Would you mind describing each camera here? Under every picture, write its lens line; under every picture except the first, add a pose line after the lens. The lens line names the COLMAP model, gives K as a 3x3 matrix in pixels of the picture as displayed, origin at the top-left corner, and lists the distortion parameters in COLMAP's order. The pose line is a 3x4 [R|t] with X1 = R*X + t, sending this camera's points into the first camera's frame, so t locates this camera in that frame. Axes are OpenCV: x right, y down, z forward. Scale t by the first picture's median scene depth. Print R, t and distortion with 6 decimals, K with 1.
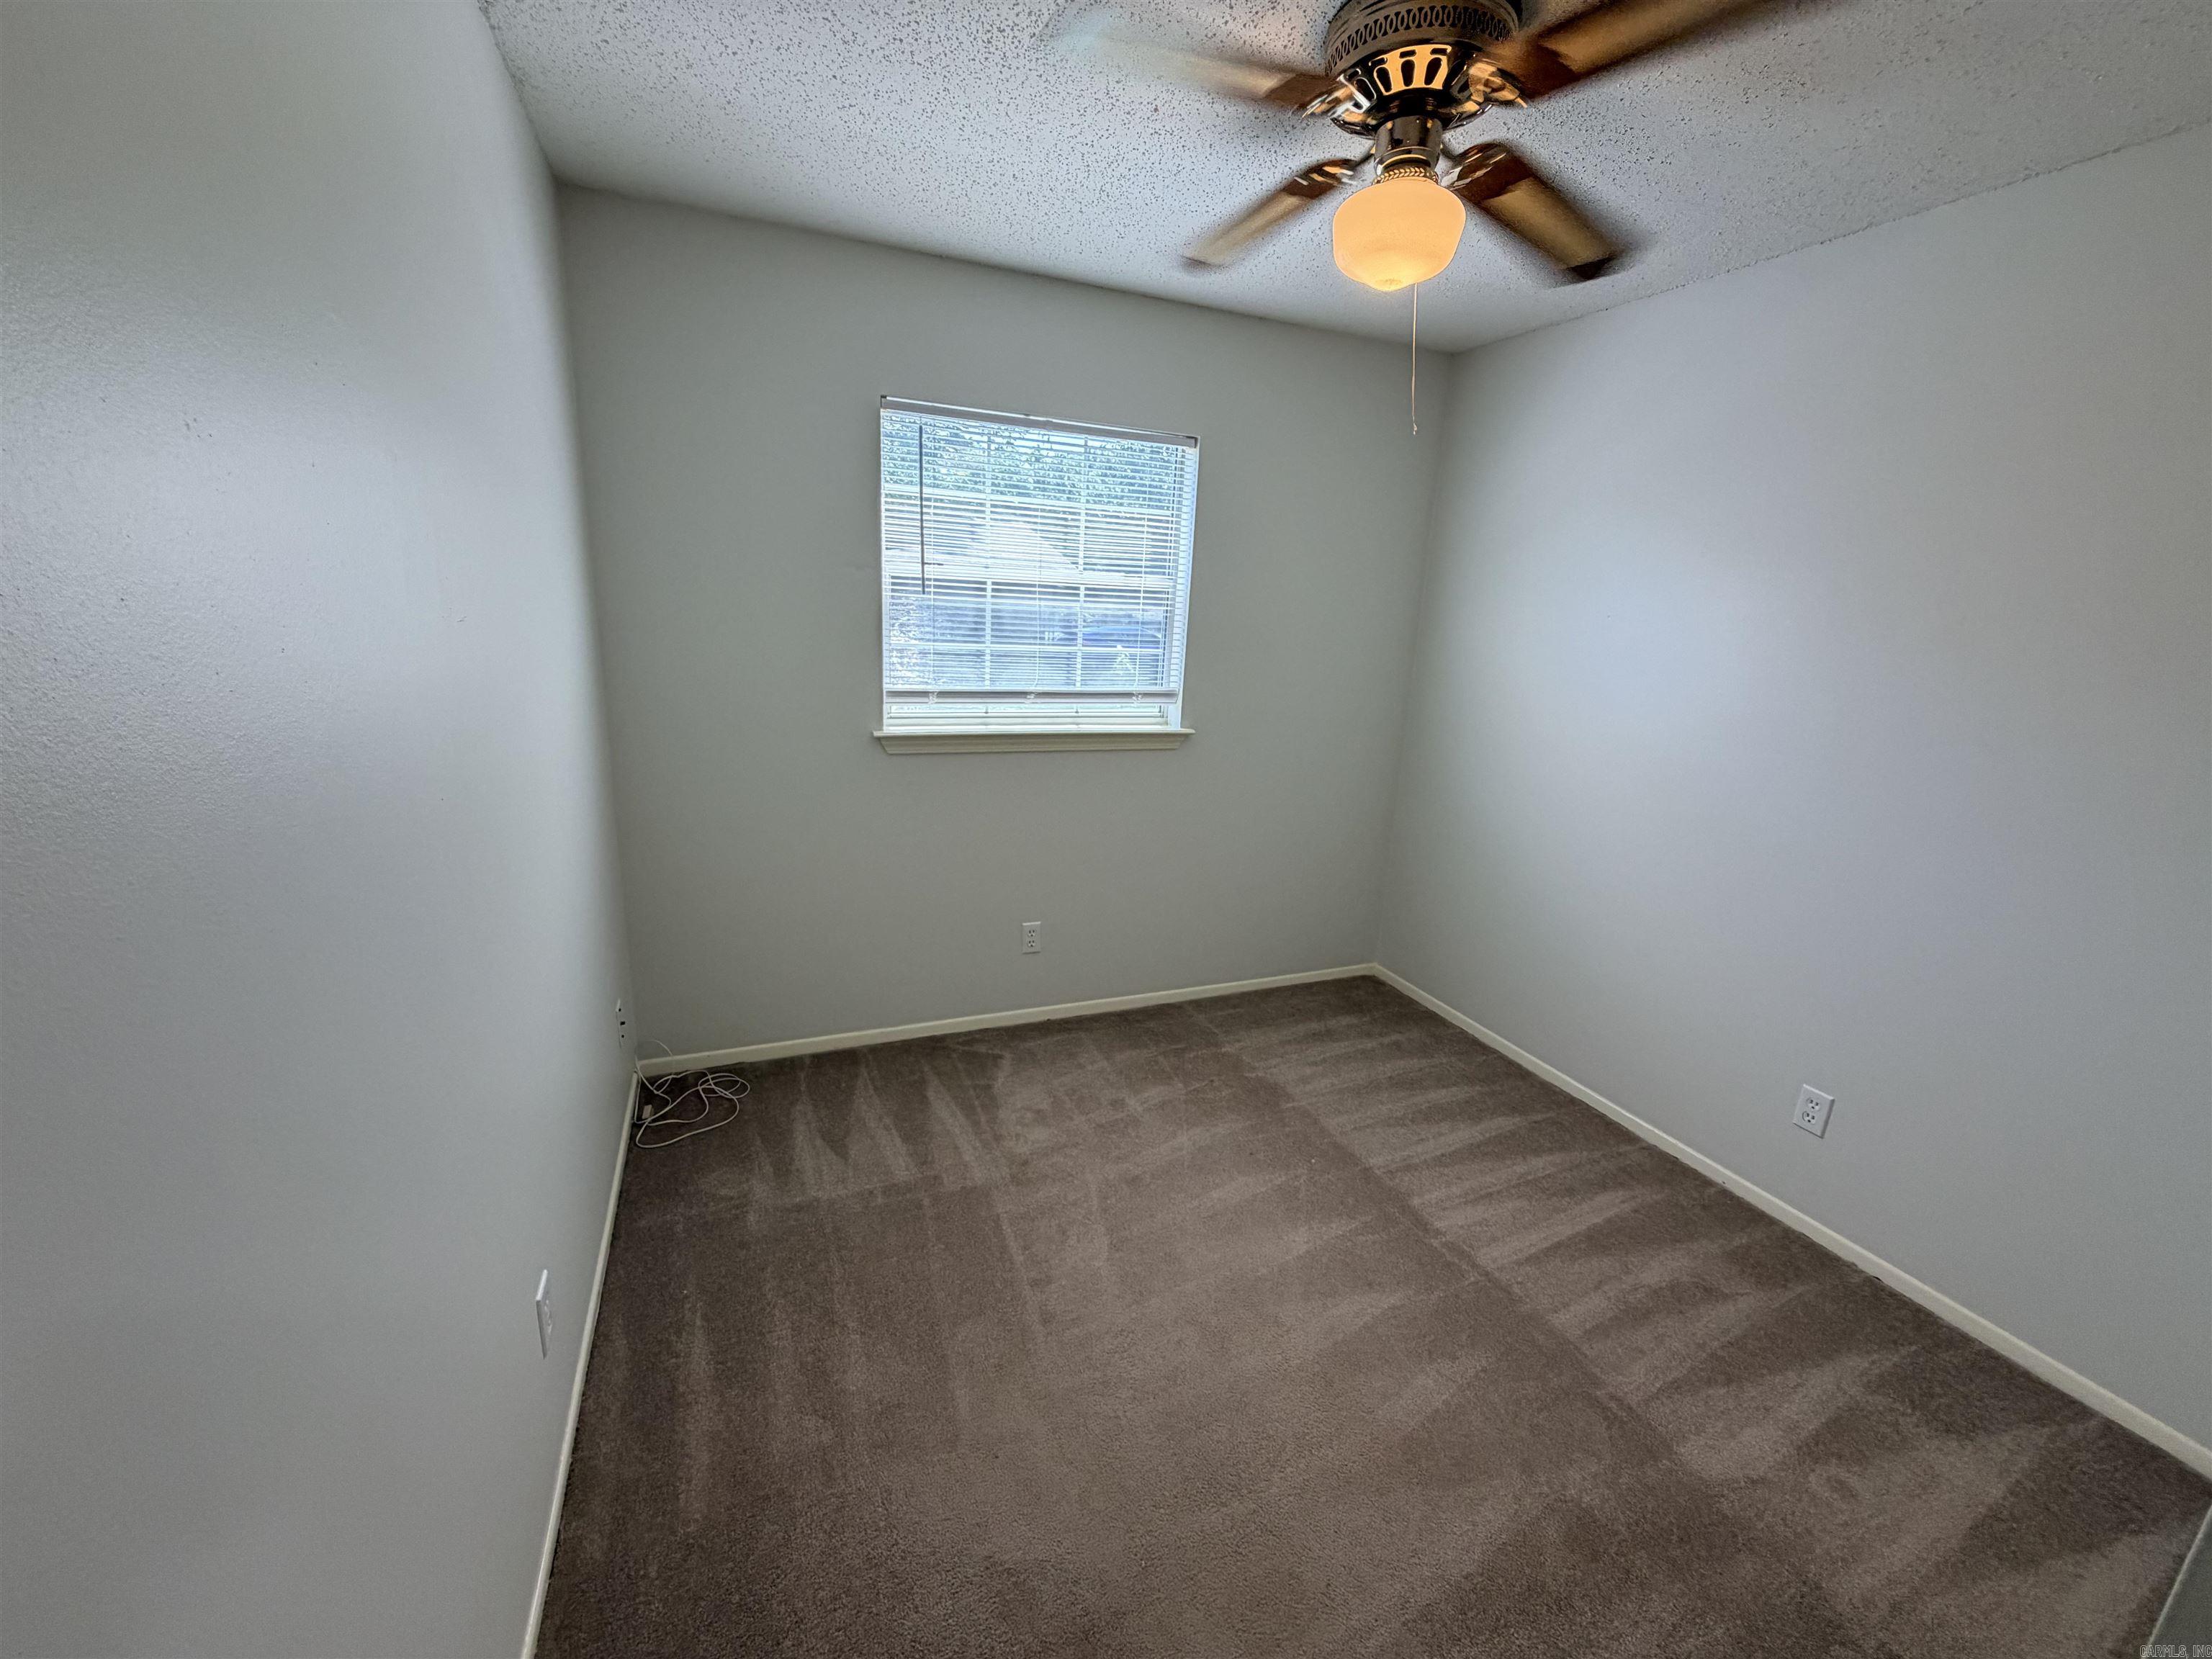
lens RADIAL K [[882.0, 0, 1099.8], [0, 882.0, 825.8], [0, 0, 1]] dist [-0.000547, -0.000187]
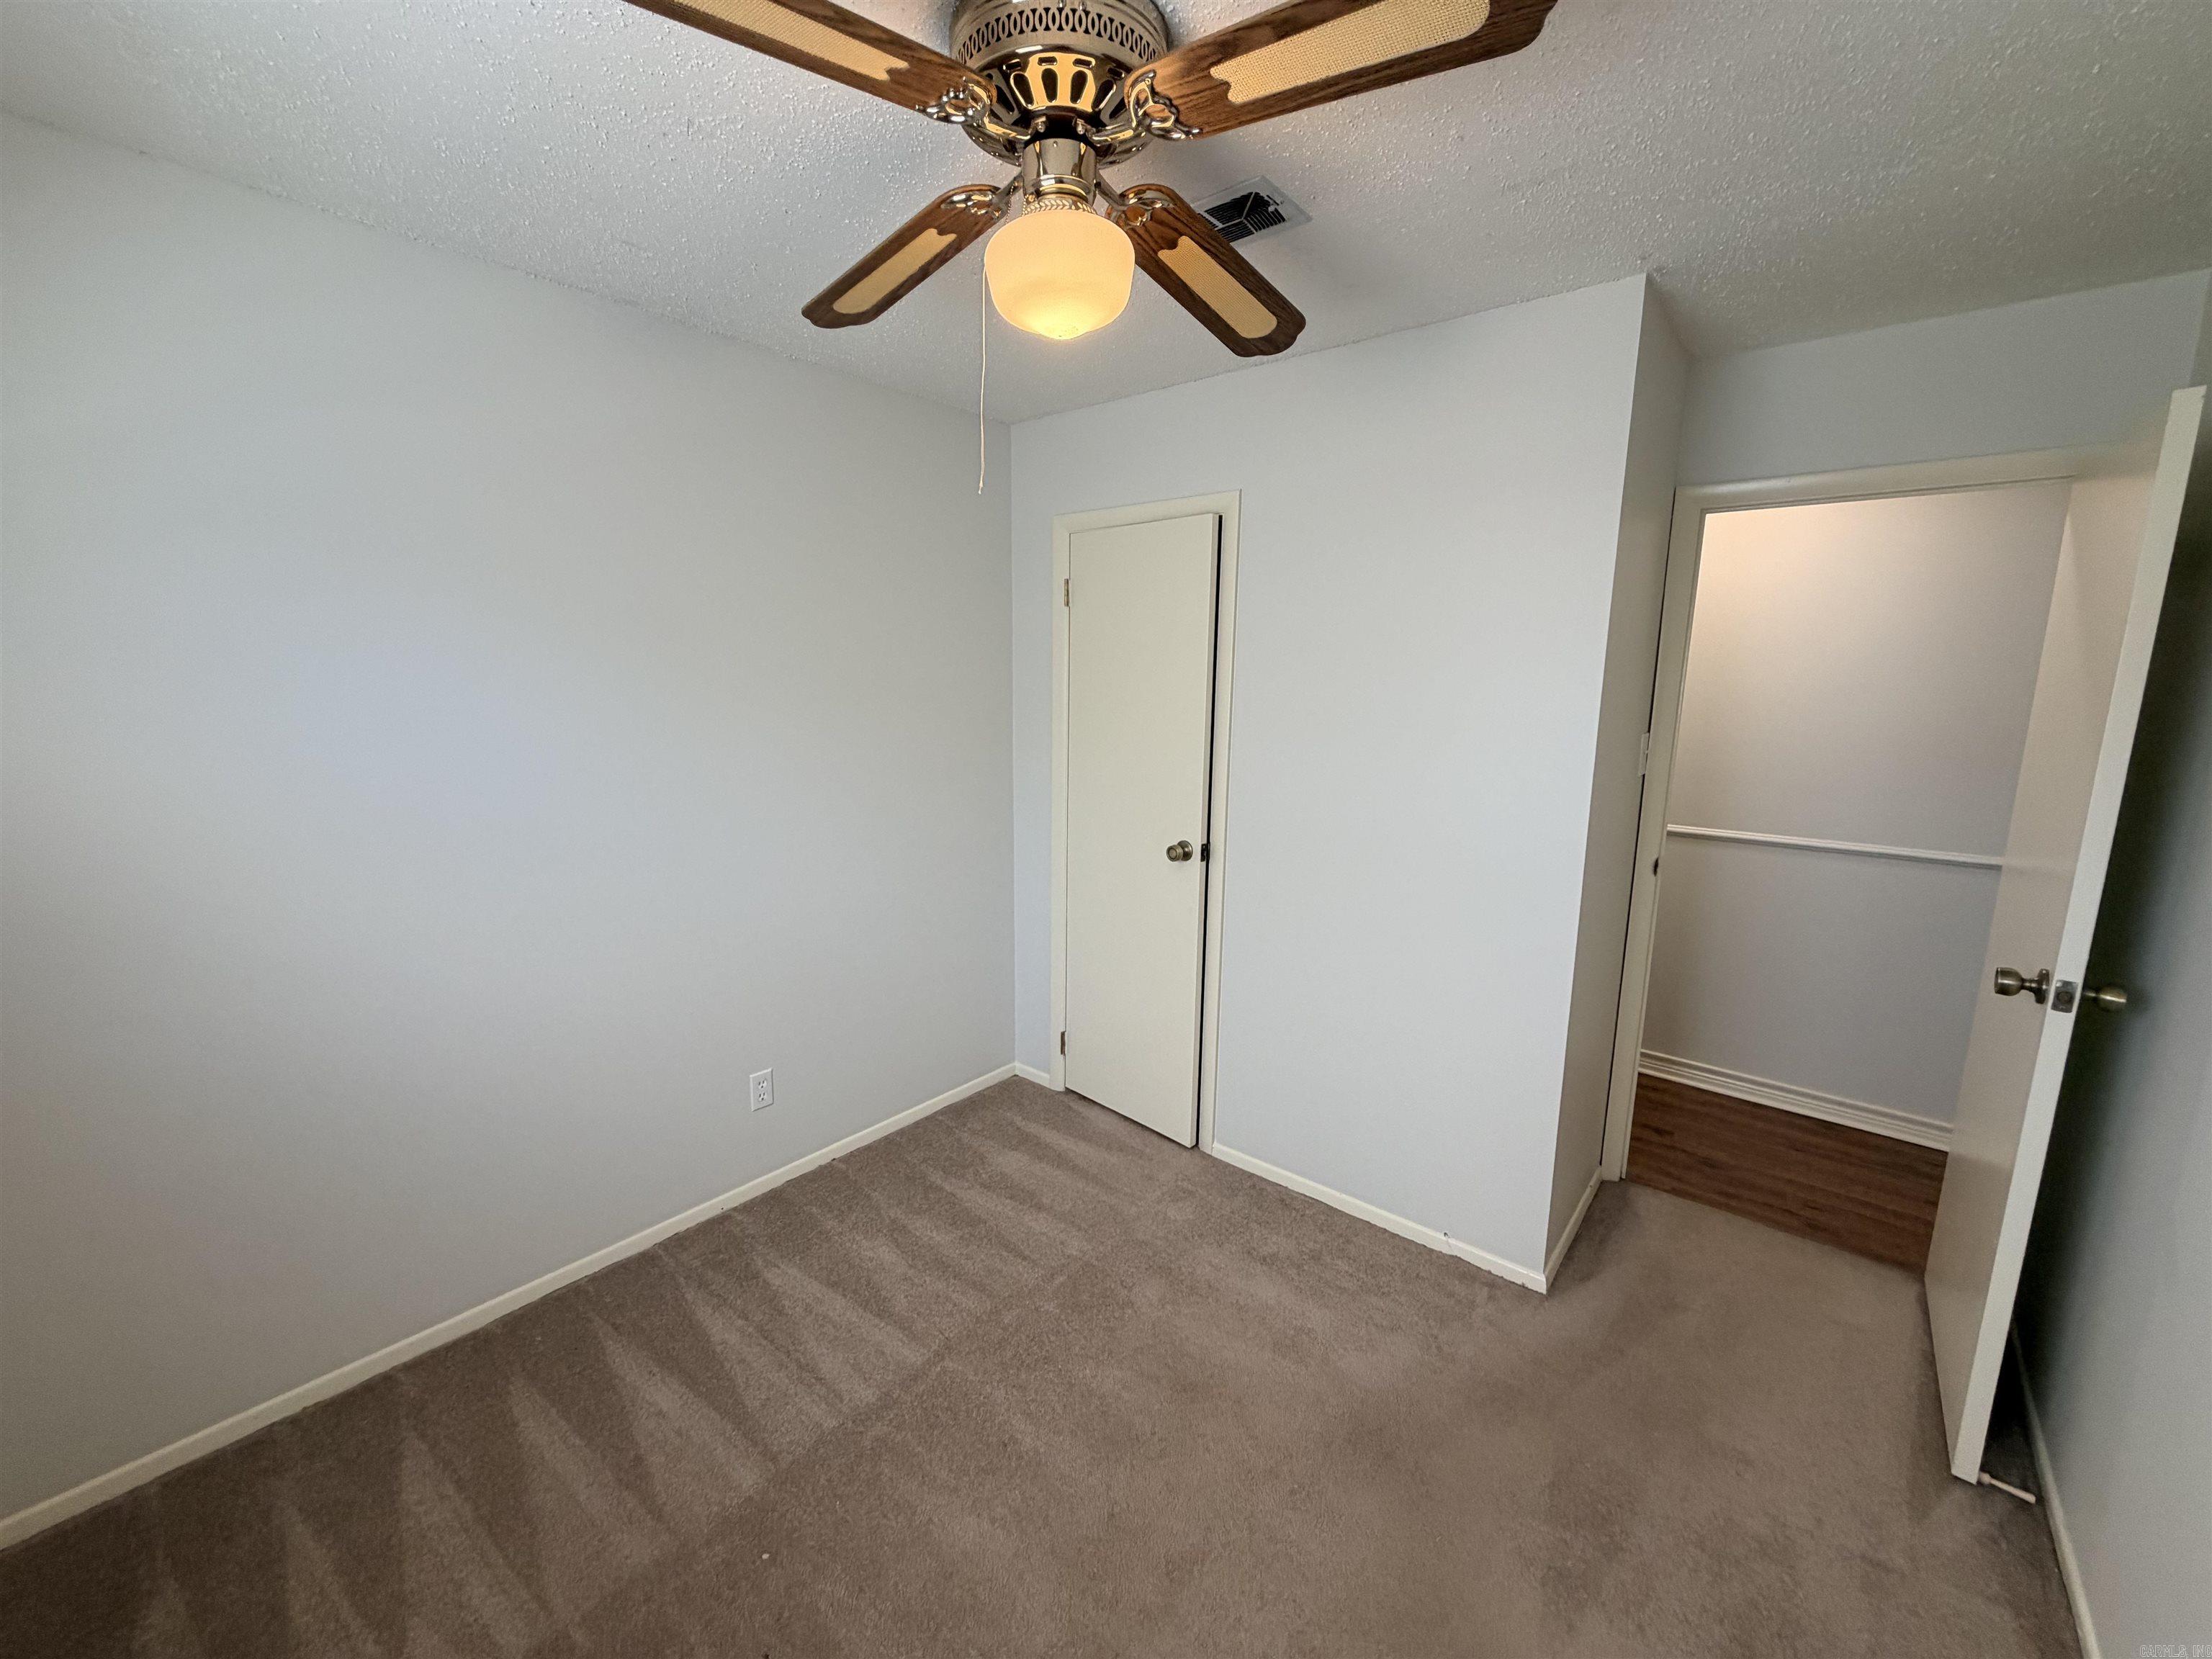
lens RADIAL K [[882.0, 0, 1099.8], [0, 882.0, 825.8], [0, 0, 1]] dist [-0.000547, -0.000187]
pose [[-0.468650, -0.195974, 0.861372, -0.394758], [0.184346, 0.931918, 0.312322, -0.330184], [-0.863935, 0.305161, -0.400616, 1.111751]]
